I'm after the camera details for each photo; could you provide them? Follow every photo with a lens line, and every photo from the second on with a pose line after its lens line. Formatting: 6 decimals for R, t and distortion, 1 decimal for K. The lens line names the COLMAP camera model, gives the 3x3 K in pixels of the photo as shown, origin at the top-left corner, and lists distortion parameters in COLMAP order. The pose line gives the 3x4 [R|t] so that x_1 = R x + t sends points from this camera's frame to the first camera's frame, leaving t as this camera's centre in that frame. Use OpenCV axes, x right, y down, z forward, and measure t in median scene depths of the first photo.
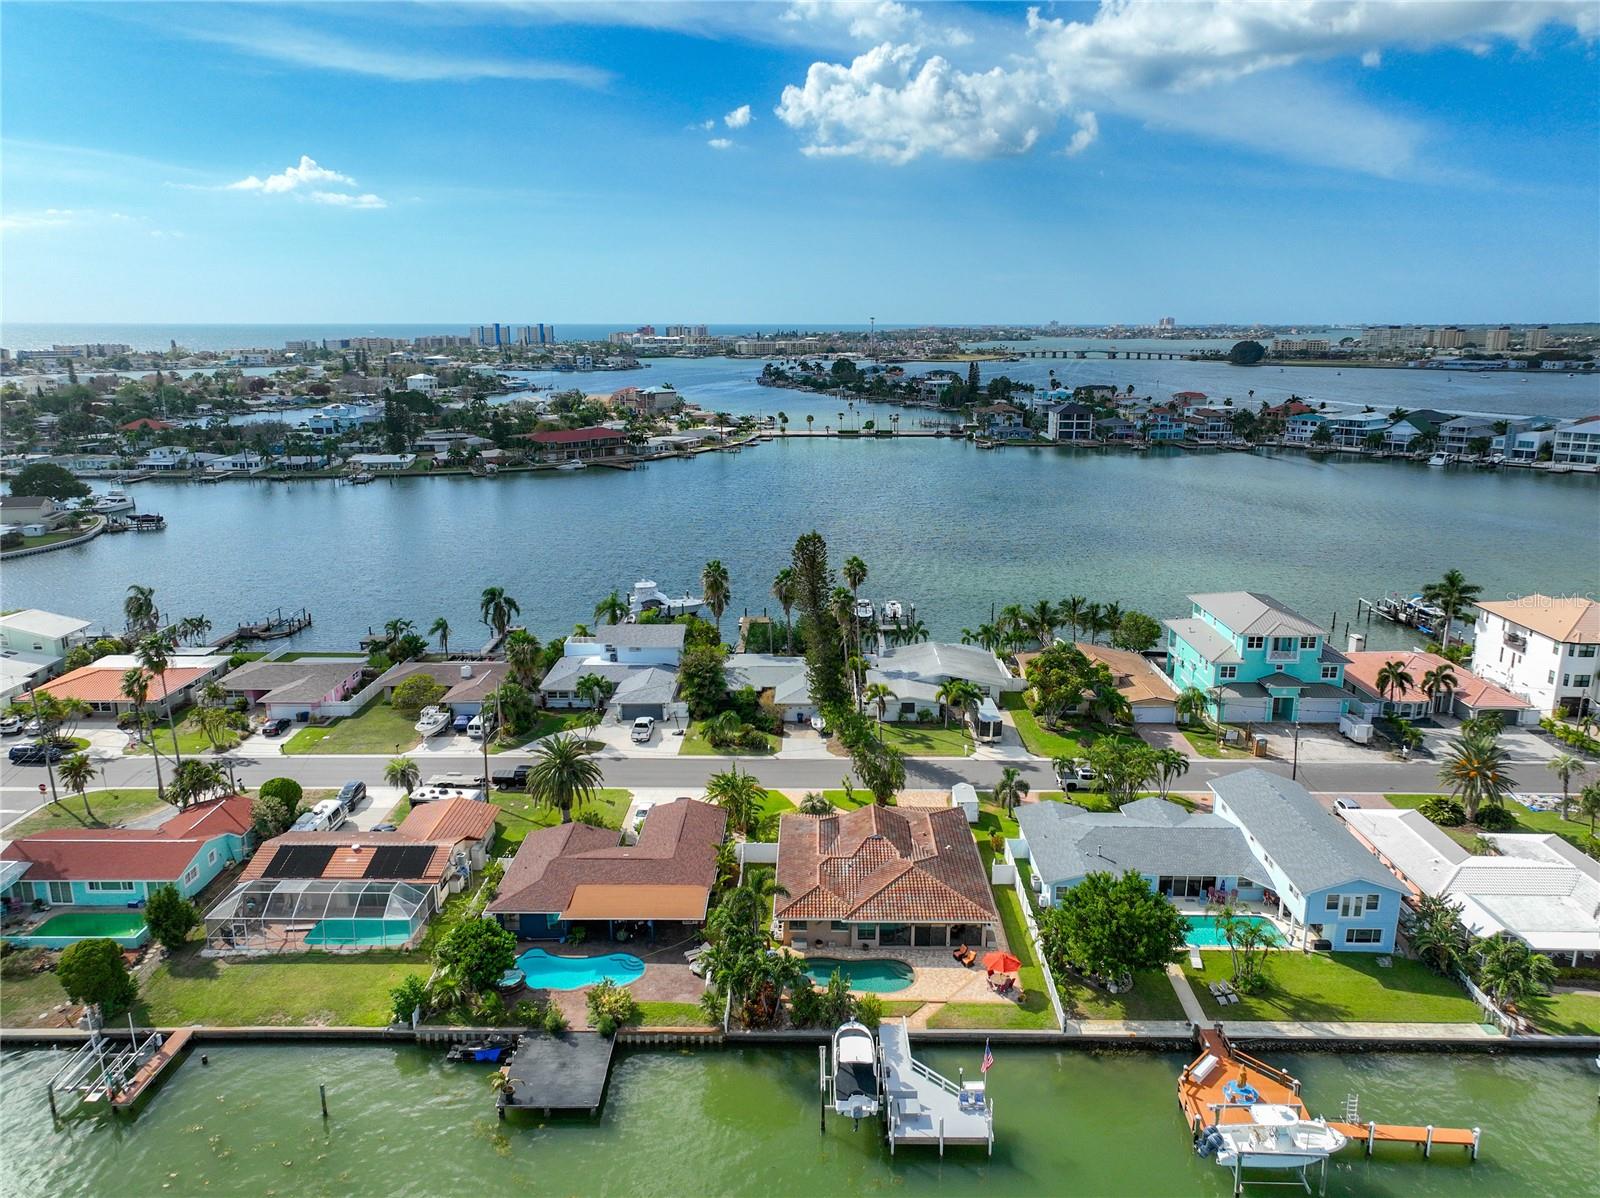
lens RADIAL K [[1142.3, 0, 811.4], [0, 1142.3, 602.6], [0, 0, 1]] dist [-0.005461, 0.023740]
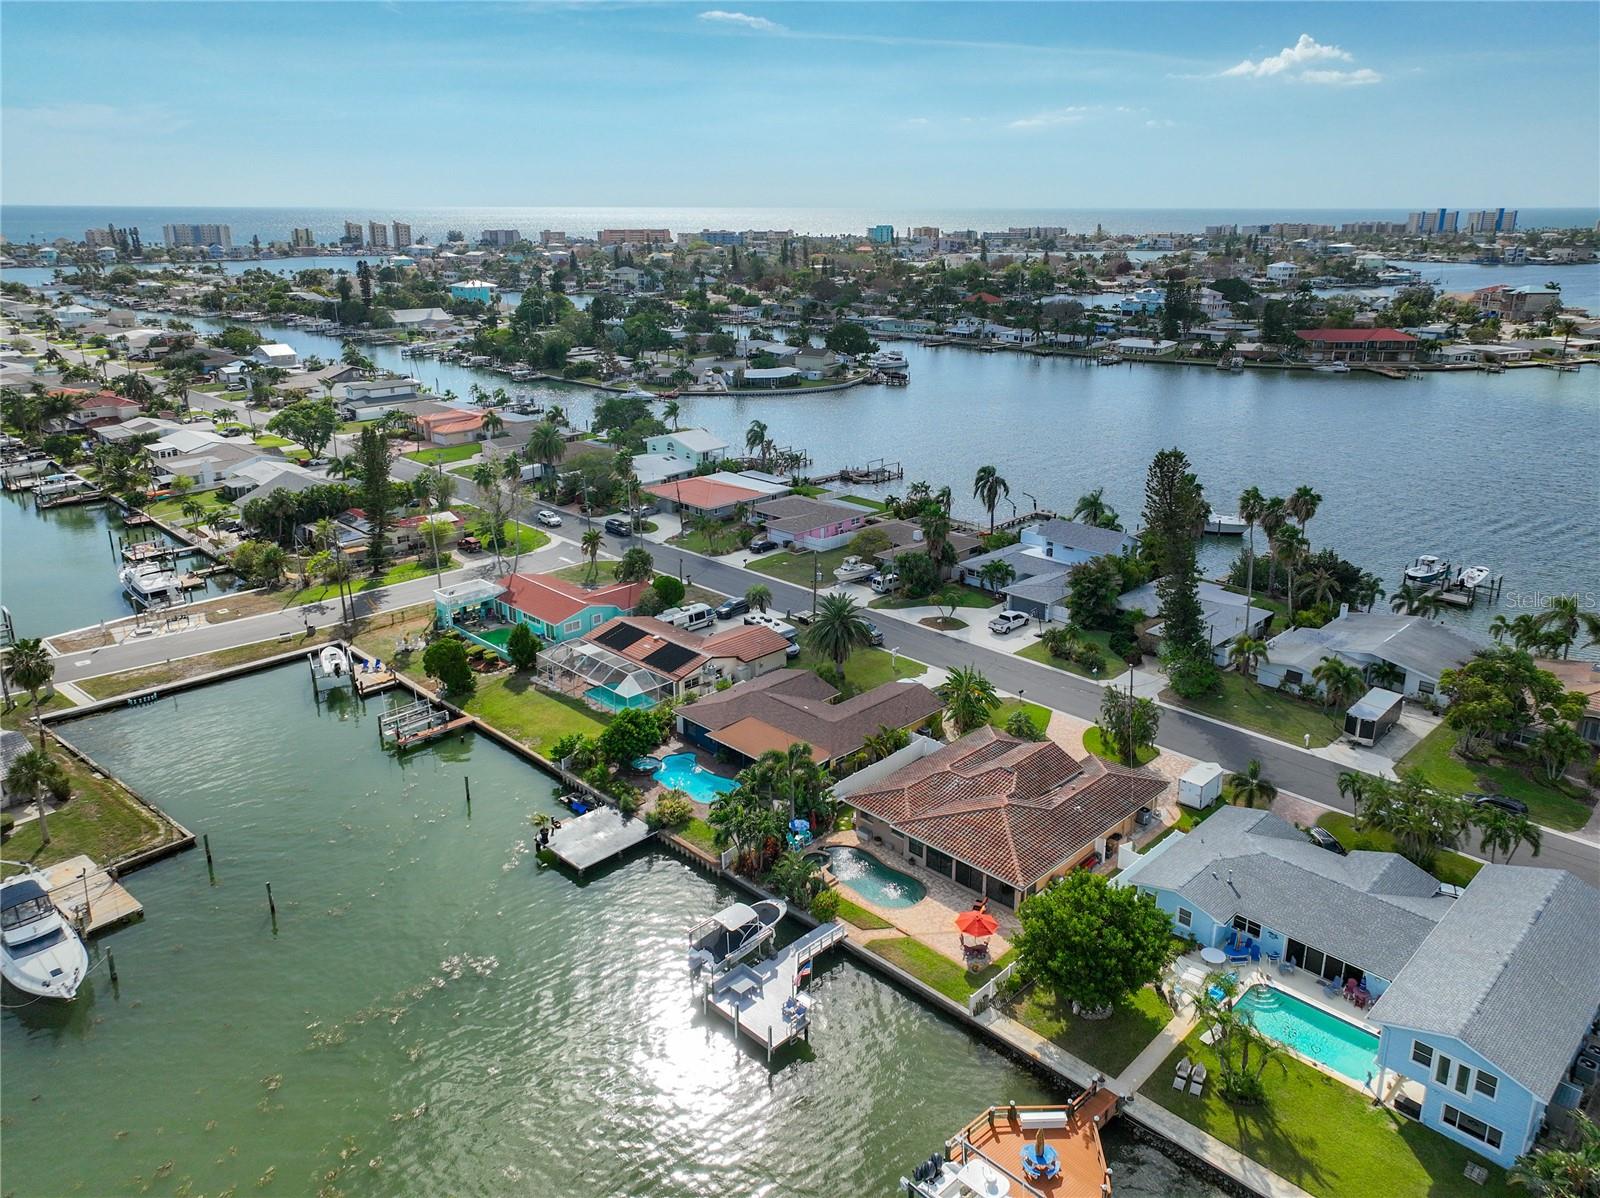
lens RADIAL K [[1147.0, 0, 807.6], [0, 1147.0, 553.1], [0, 0, 1]] dist [-0.002058, 0.024615]
pose [[0.712552, 0.204332, -0.671206, 0.142161], [-0.169007, 0.978471, 0.118454, -0.013697], [0.680960, 0.029033, 0.731745, 0.052157]]
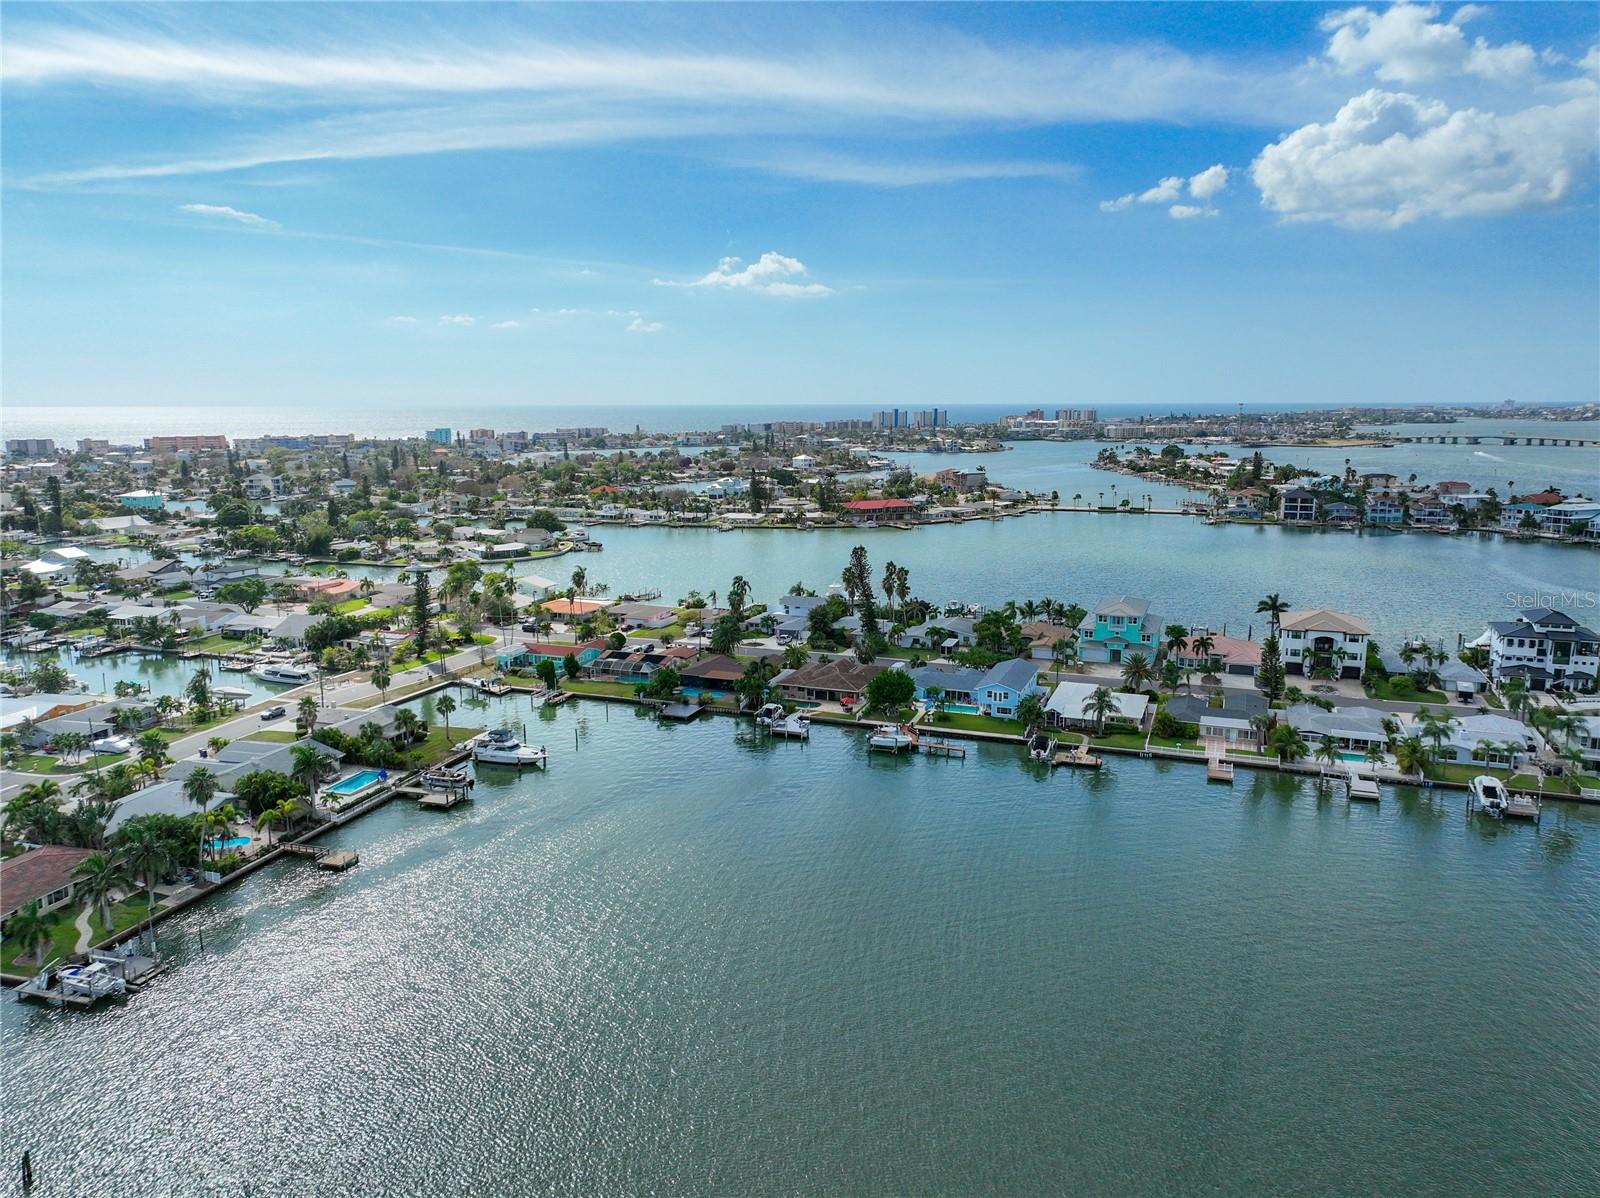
lens RADIAL K [[1142.3, 0, 811.4], [0, 1142.3, 602.6], [0, 0, 1]] dist [-0.005461, 0.023740]
pose [[0.936947, 0.056722, -0.344837, 0.219374], [-0.079435, 0.995478, -0.052086, 0.053661], [0.340323, 0.076193, 0.937217, -0.331476]]
